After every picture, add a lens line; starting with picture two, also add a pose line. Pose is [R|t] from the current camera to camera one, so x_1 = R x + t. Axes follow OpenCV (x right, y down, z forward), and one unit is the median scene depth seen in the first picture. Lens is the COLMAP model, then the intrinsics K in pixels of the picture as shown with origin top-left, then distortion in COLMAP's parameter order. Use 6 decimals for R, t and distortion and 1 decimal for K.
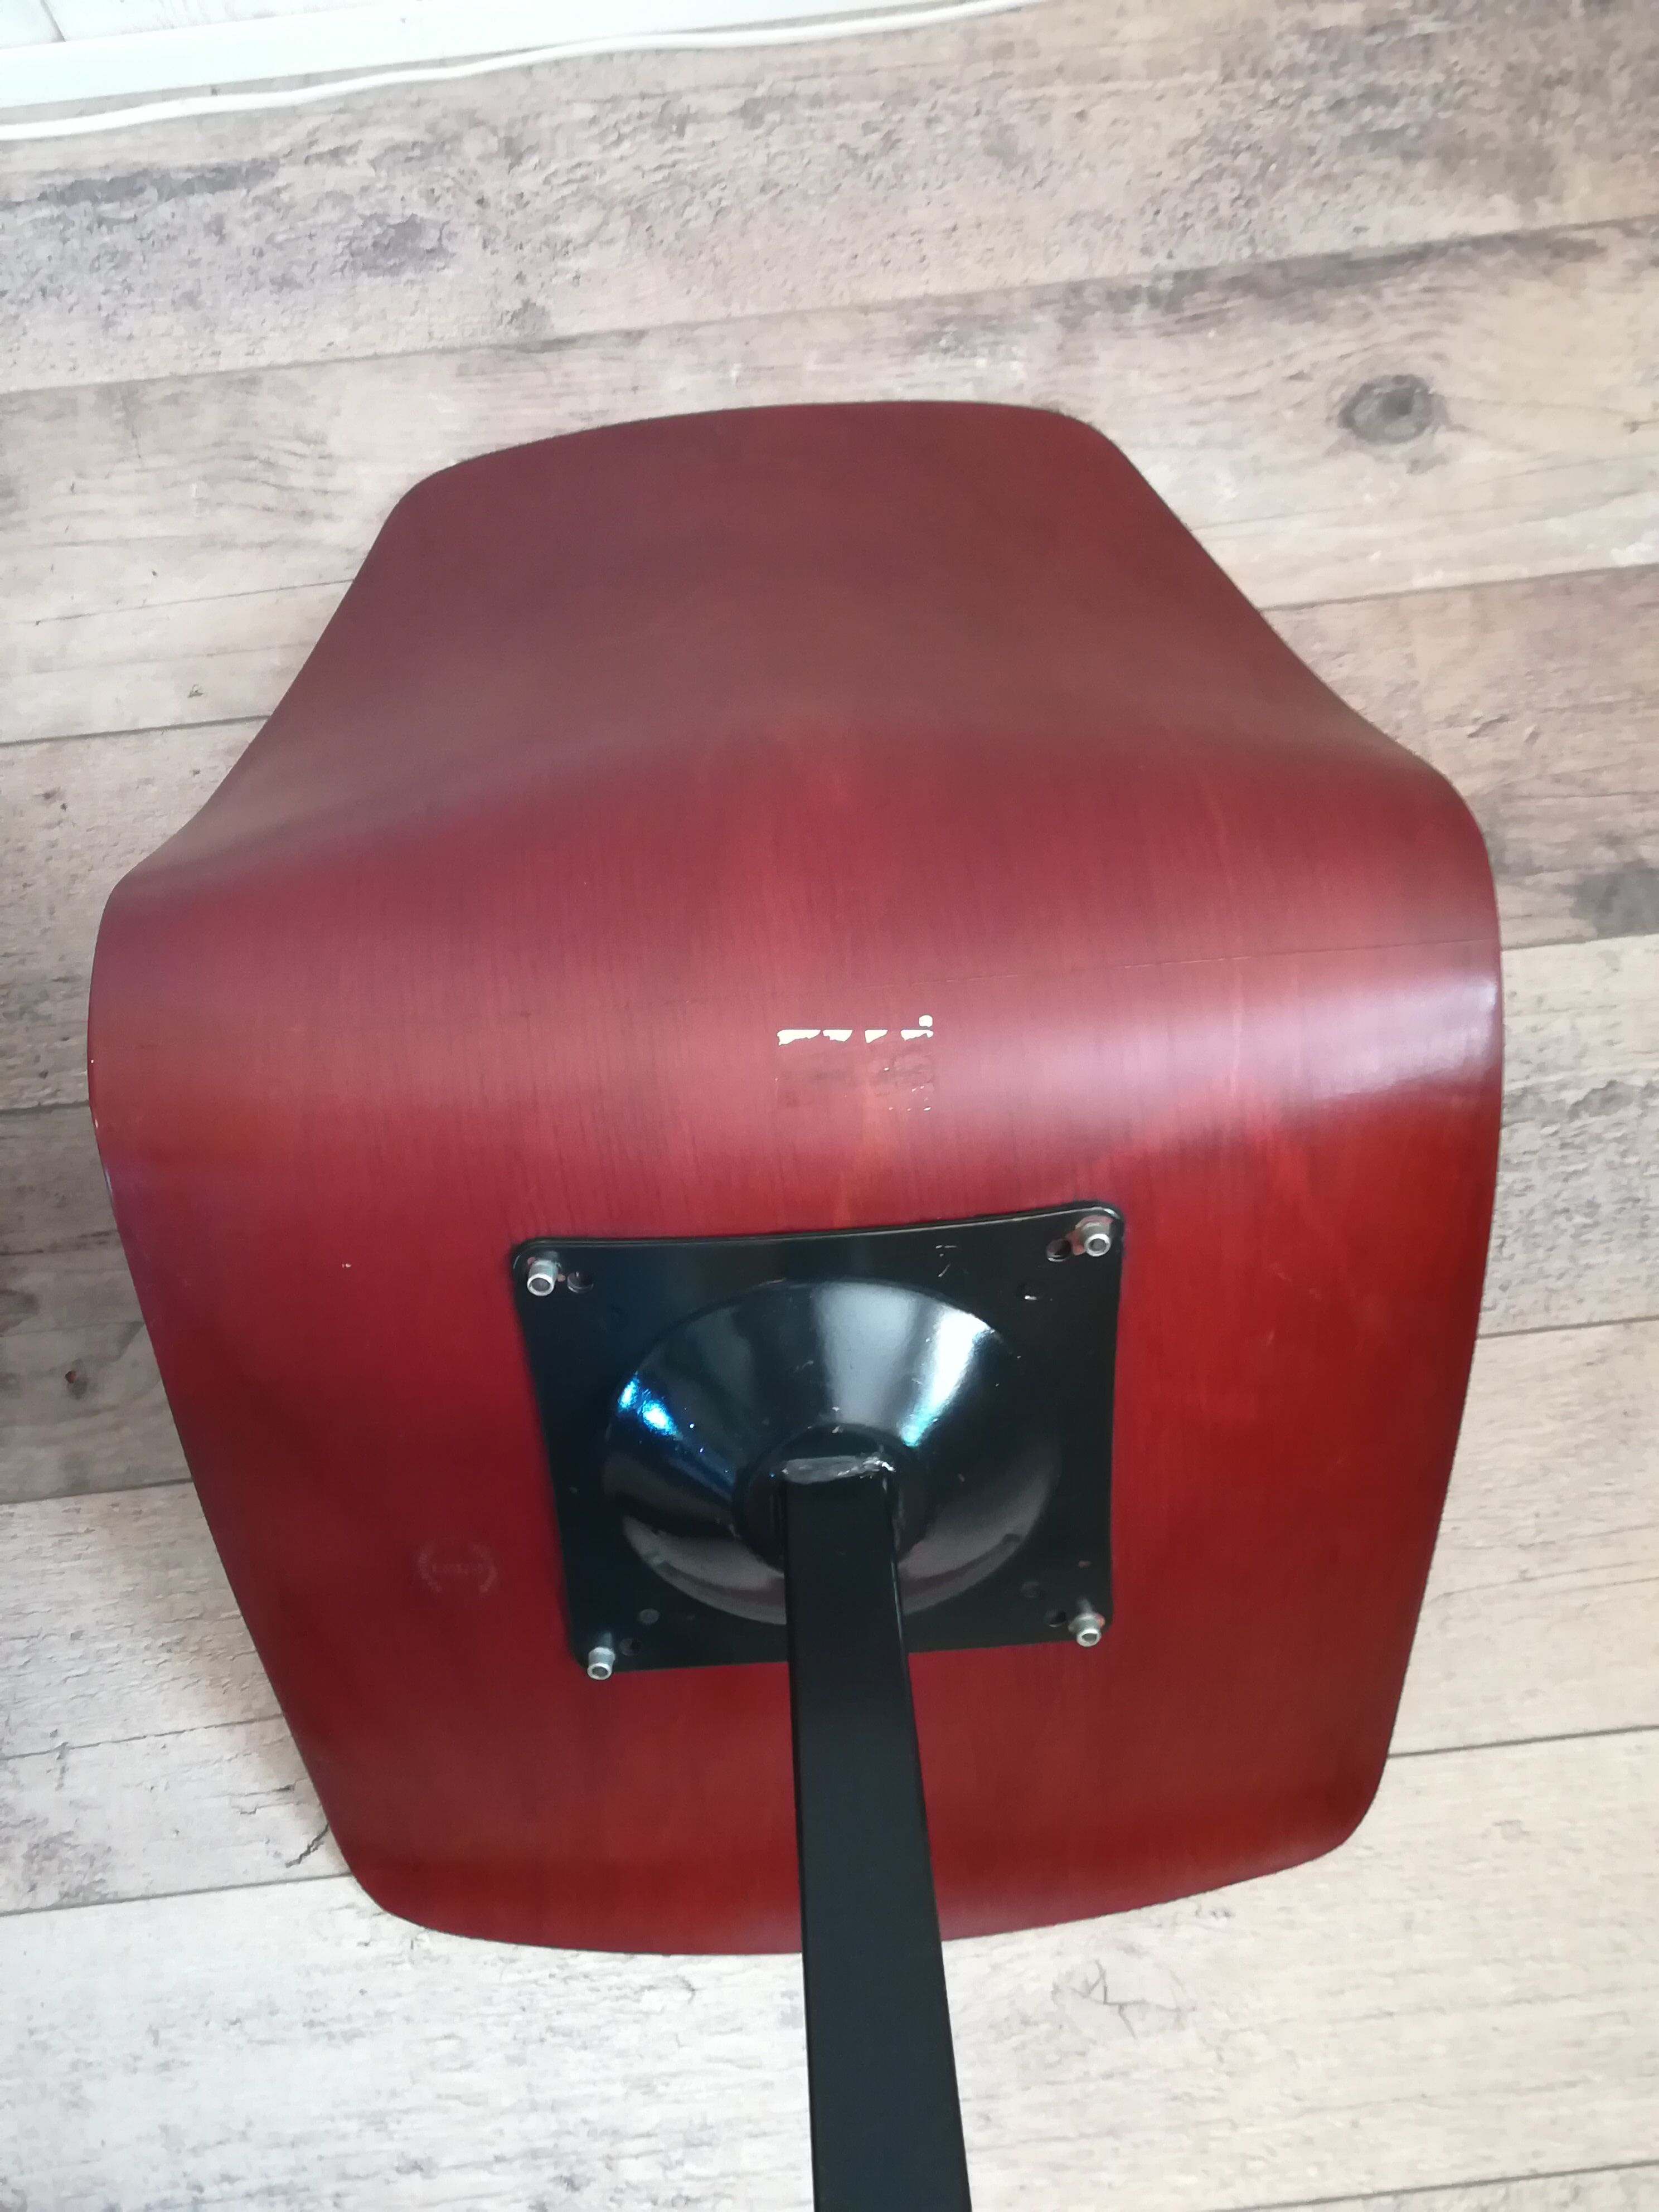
lens RADIAL K [[2220.9, 0, 848.0], [0, 2220.9, 1085.9], [0, 0, 1]] dist [0.023378, 0.000000]
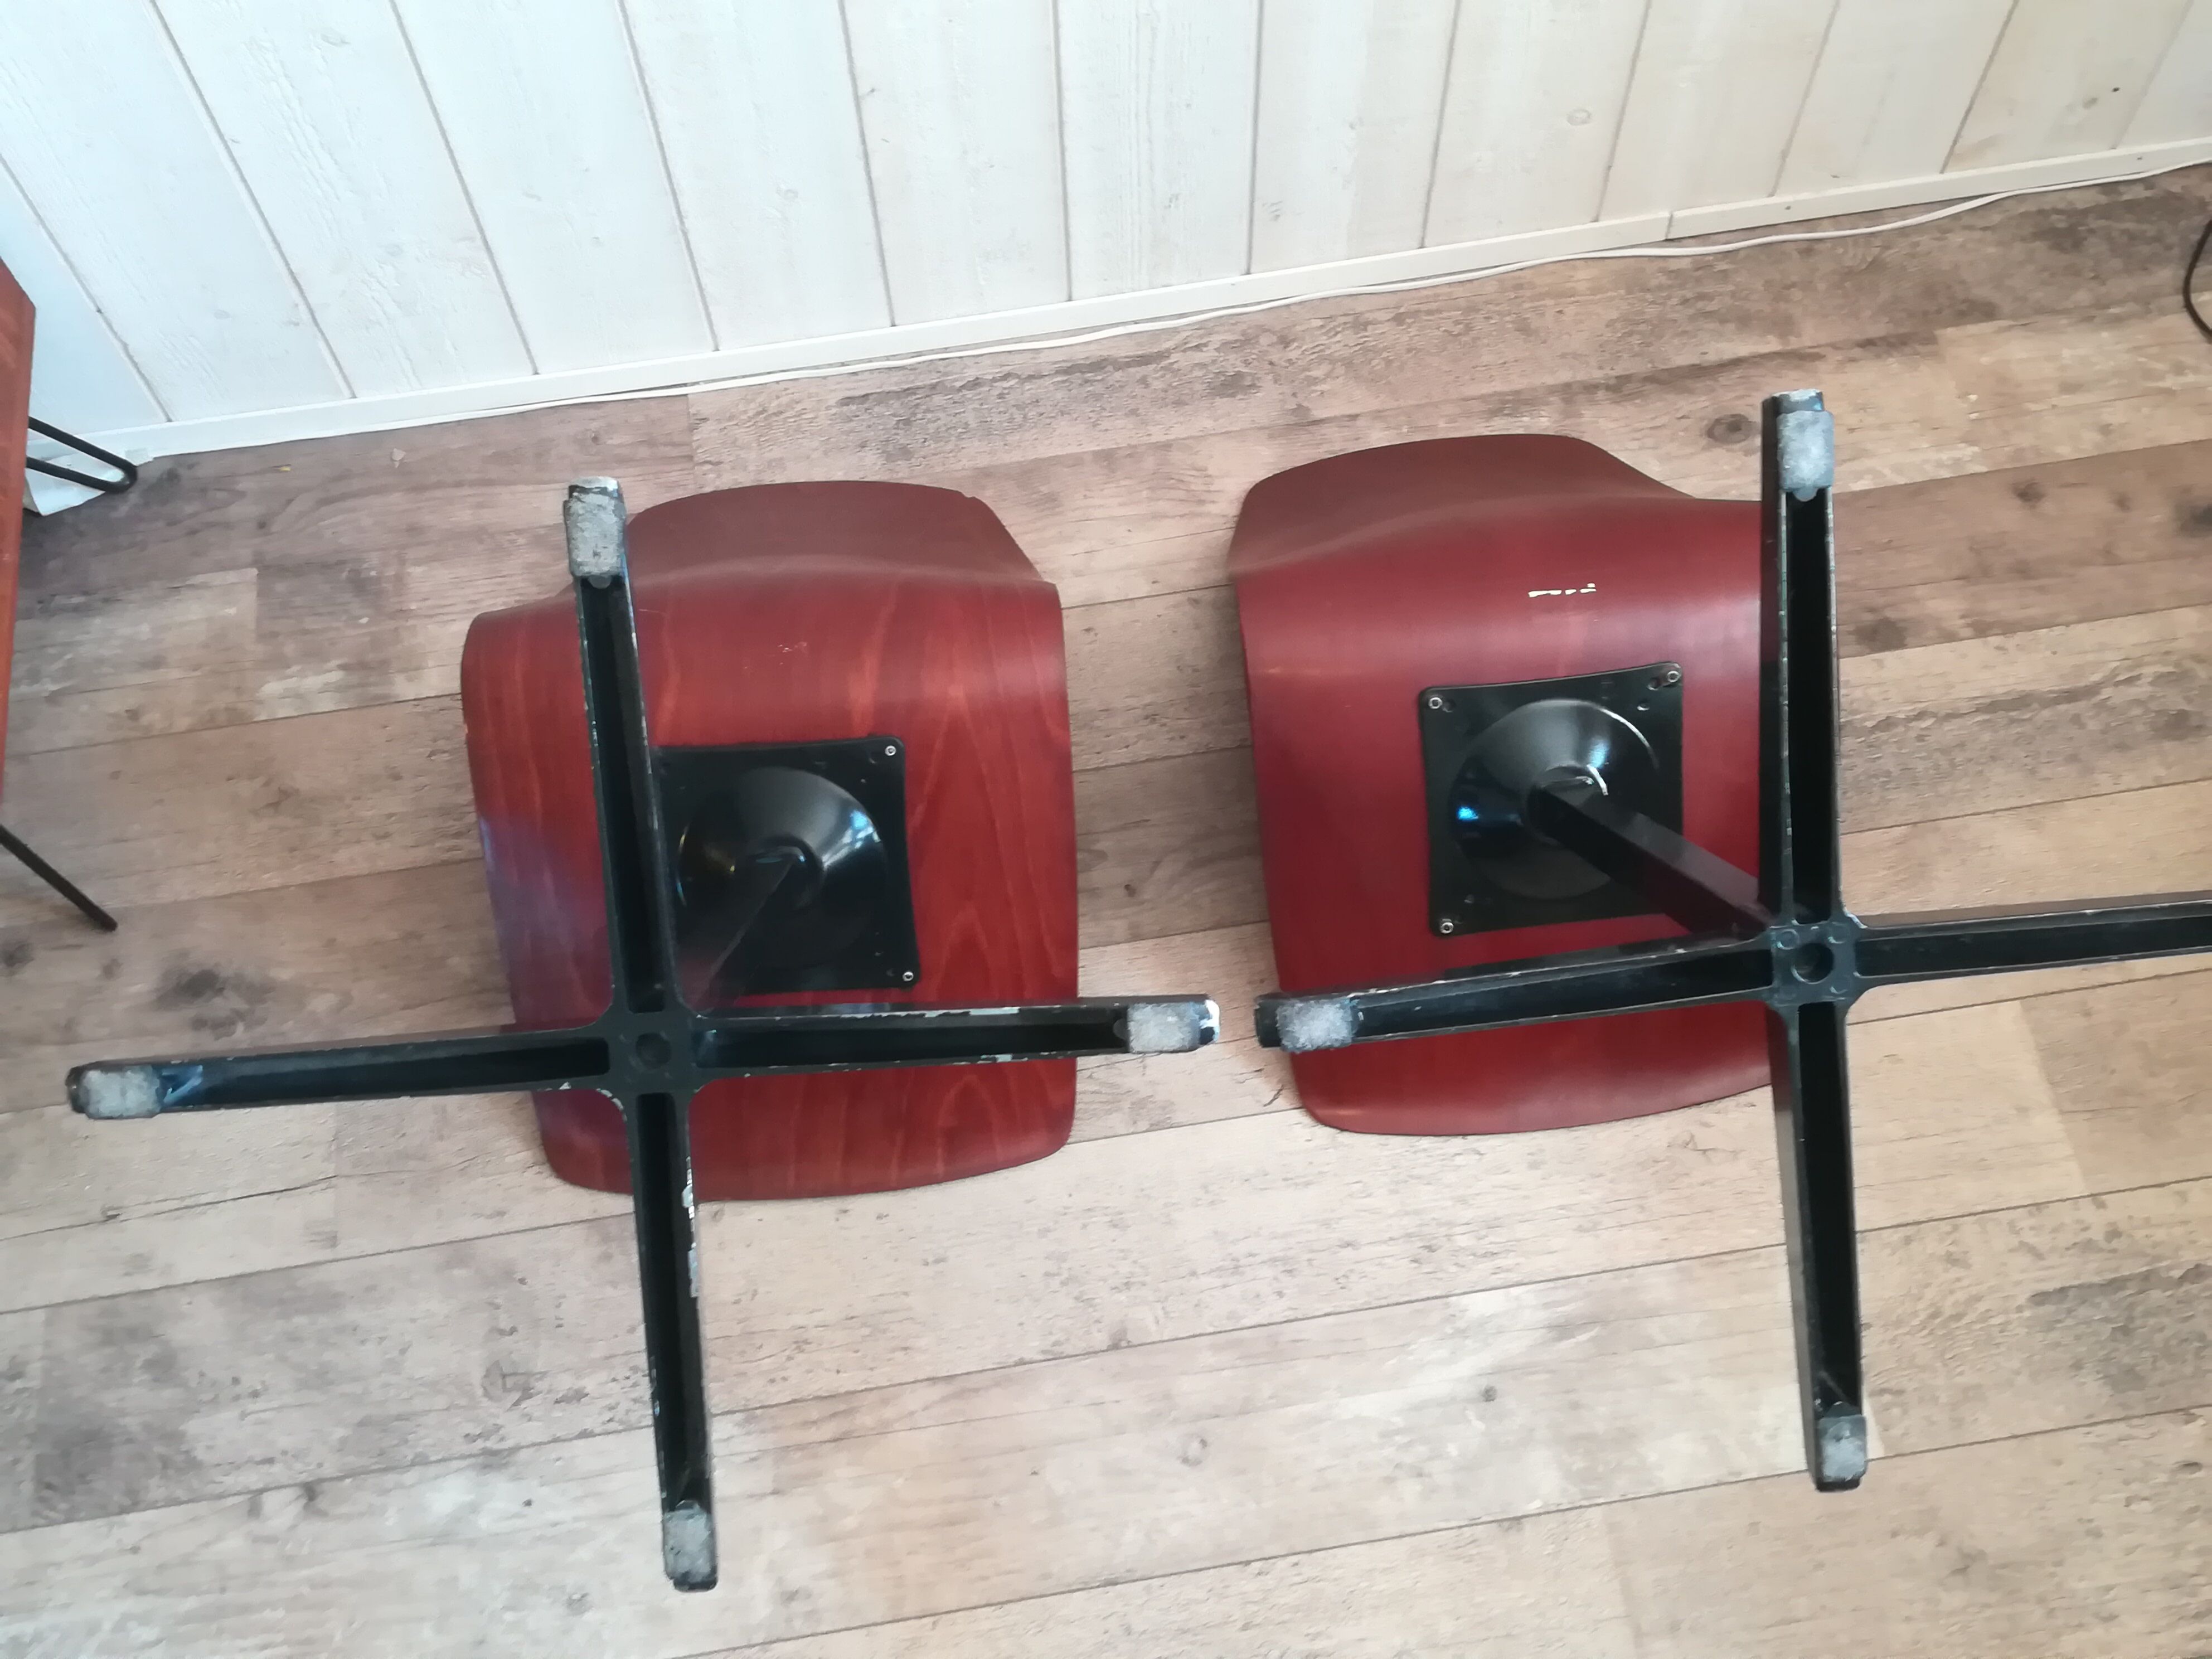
lens RADIAL K [[2220.9, 0, 1099.4], [0, 2220.9, 865.4], [0, 0, 1]] dist [0.023378, 0.000000]
pose [[0.998886, -0.047190, 0.000265, -0.355711], [0.045198, 0.955080, -0.292882, 0.654032], [0.013568, 0.292568, 0.956148, -0.843426]]
